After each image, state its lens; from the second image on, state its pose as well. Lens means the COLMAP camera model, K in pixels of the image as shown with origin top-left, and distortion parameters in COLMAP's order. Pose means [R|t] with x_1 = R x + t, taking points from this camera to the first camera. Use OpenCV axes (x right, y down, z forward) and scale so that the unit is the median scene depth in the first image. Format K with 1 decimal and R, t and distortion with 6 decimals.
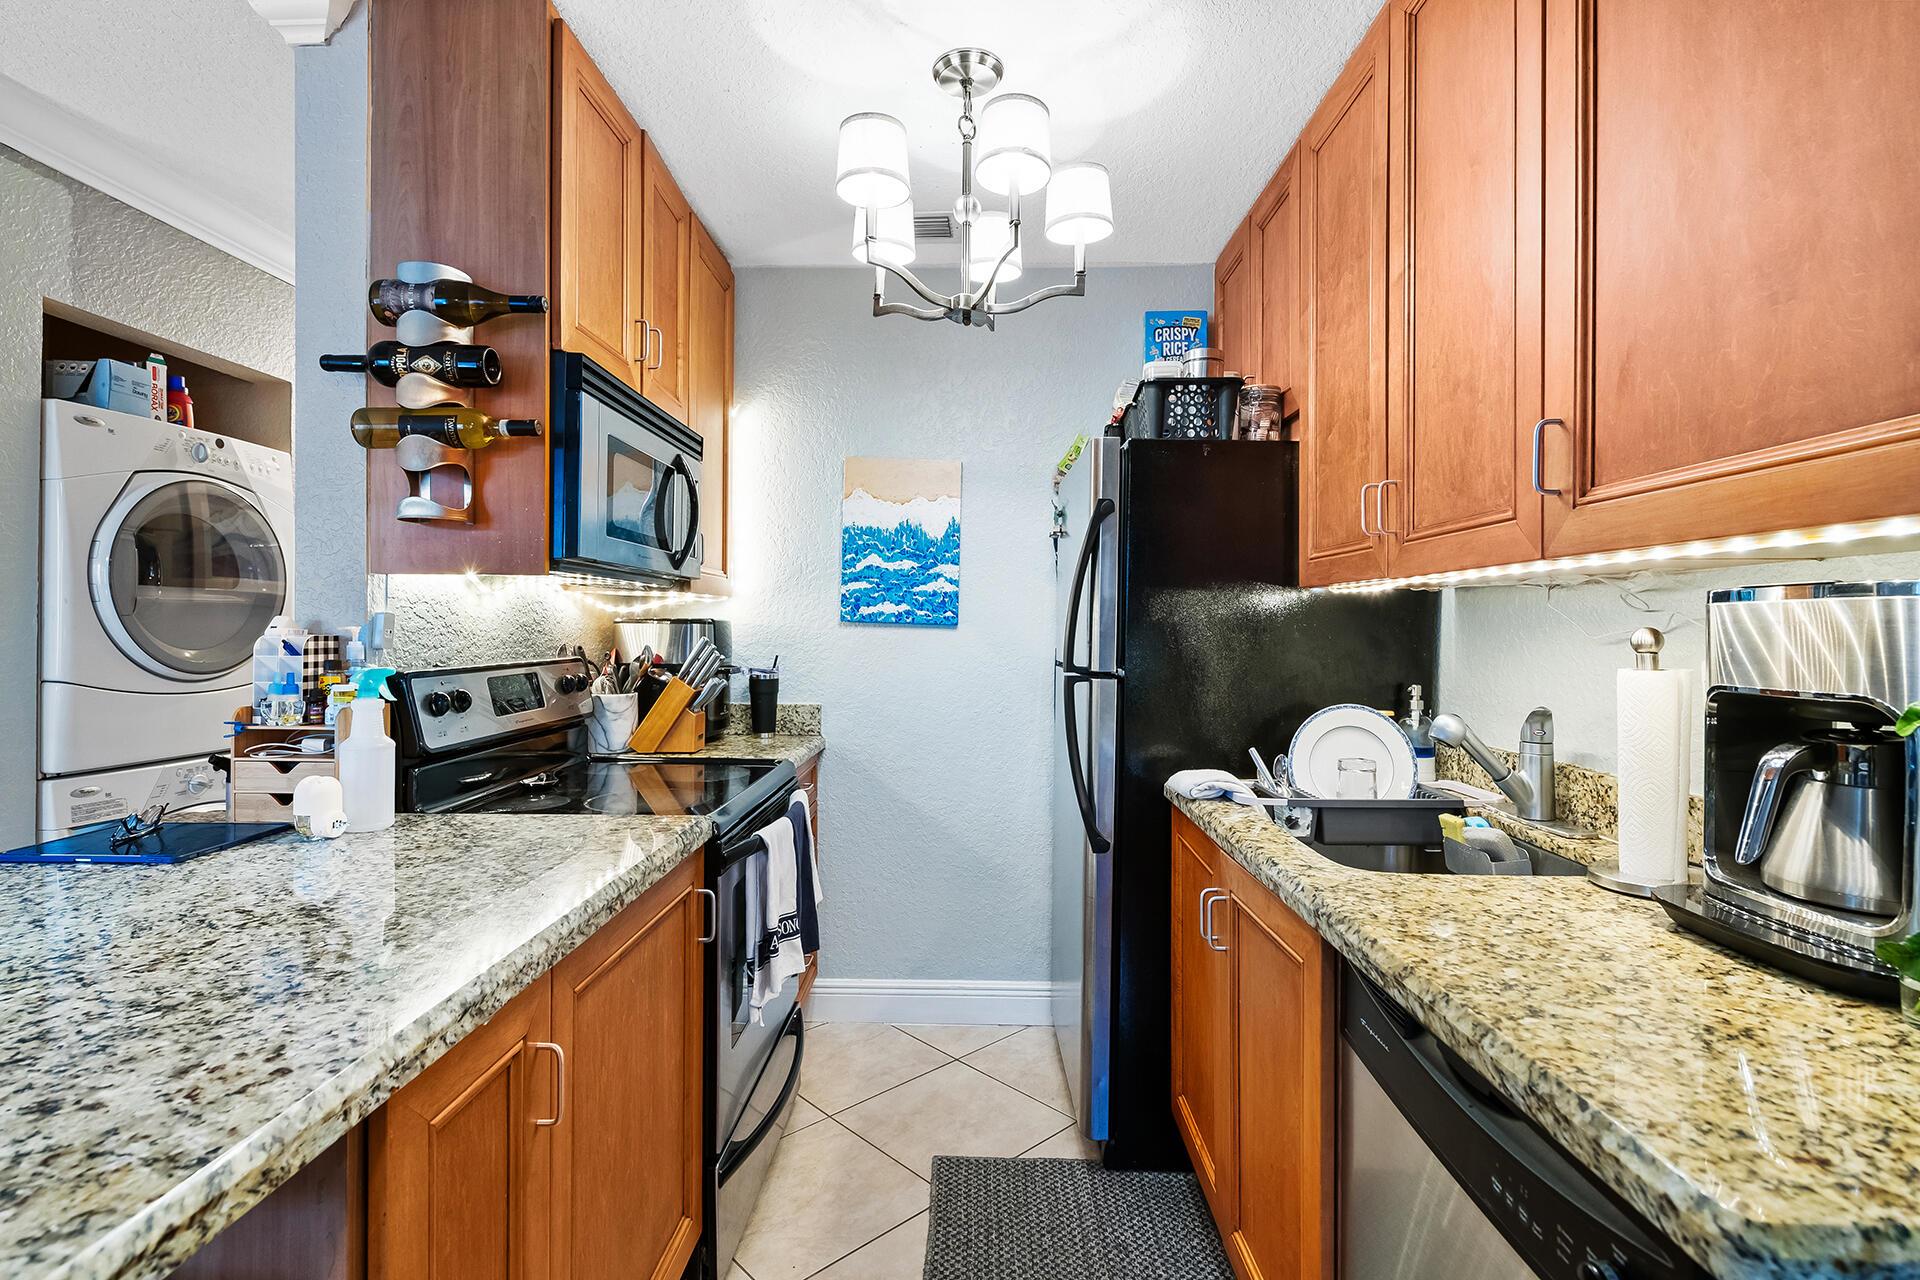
lens RADIAL K [[901.3, 0, 952.2], [0, 901.3, 632.5], [0, 0, 1]] dist [-0.000253, -0.000399]
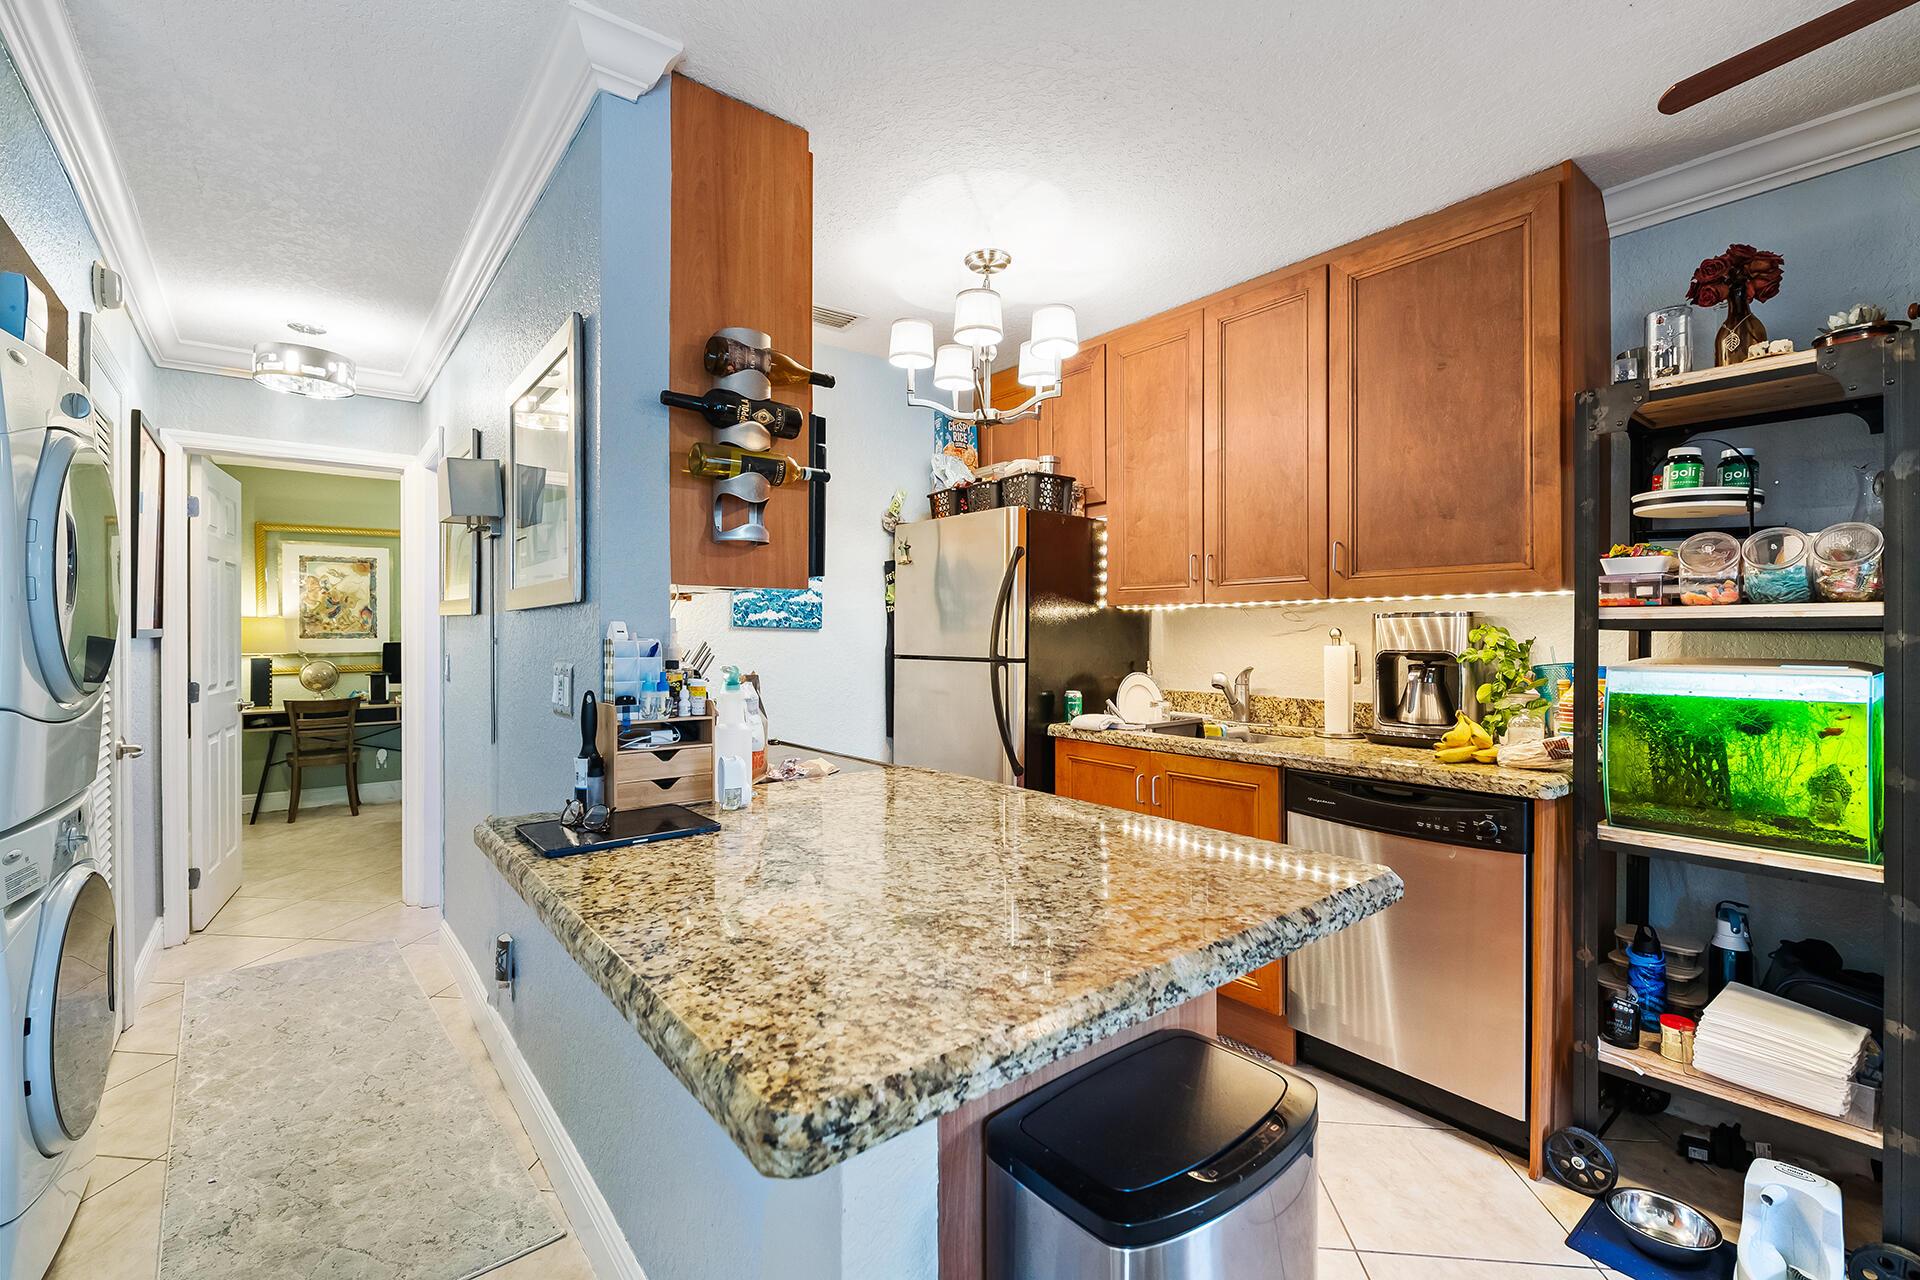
lens RADIAL K [[836.8, 0, 952.6], [0, 836.8, 635.4], [0, 0, 1]] dist [0.003732, -0.000330]
pose [[0.763333, -0.008165, 0.645953, -1.060810], [0.008818, 0.999959, 0.002220, 0.000170], [-0.645945, 0.004001, 0.763374, -0.031160]]
